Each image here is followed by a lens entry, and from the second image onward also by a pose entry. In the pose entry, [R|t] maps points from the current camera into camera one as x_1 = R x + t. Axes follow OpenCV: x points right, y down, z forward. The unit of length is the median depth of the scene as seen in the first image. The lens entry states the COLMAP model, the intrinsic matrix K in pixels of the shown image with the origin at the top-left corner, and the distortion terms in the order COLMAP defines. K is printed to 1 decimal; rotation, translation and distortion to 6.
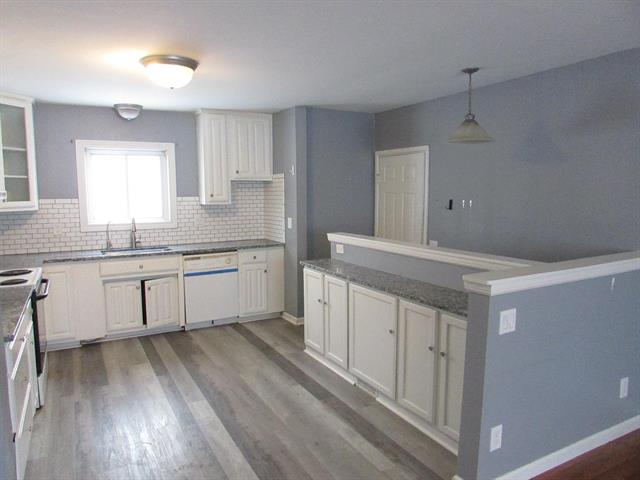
lens RADIAL K [[450.5, 0, 320.0], [0, 450.5, 240.0], [0, 0, 1]] dist [-0.035164, 0.002433]
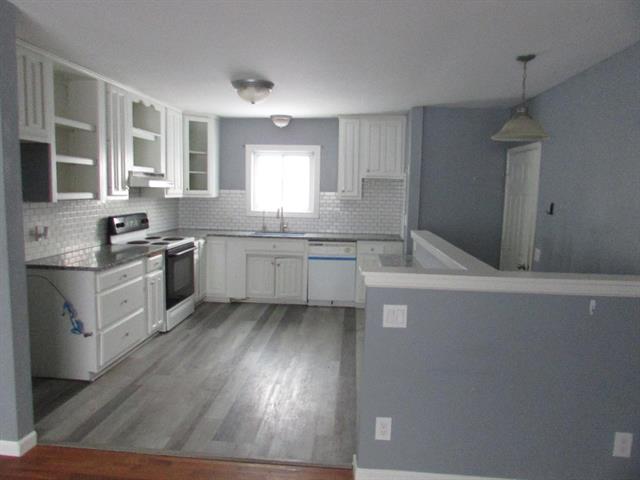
lens RADIAL K [[457.2, 0, 320.0], [0, 457.2, 240.0], [0, 0, 1]] dist [-0.044809, 0.029341]
pose [[0.833482, 0.086727, -0.545698, 0.370459], [-0.087186, 0.995876, 0.025107, -0.001076], [0.545624, 0.026651, 0.837606, 0.013836]]
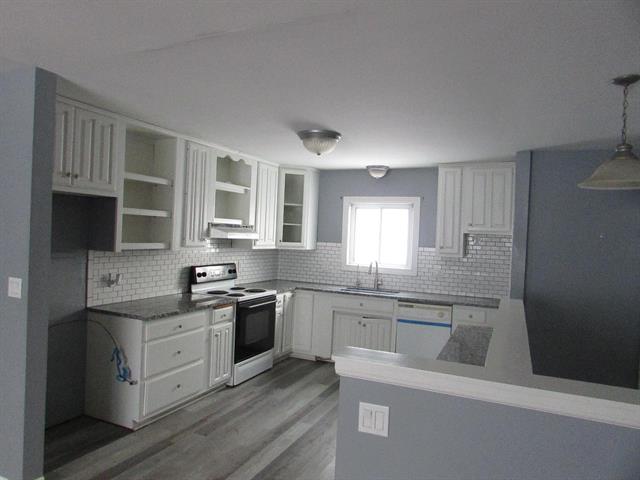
lens RADIAL K [[457.2, 0, 320.0], [0, 457.2, 240.0], [0, 0, 1]] dist [-0.044809, 0.029341]
pose [[0.601839, 0.042666, -0.797477, 0.436234], [-0.132323, 0.990097, -0.046889, -0.034033], [0.787579, 0.133744, 0.601525, 0.184051]]
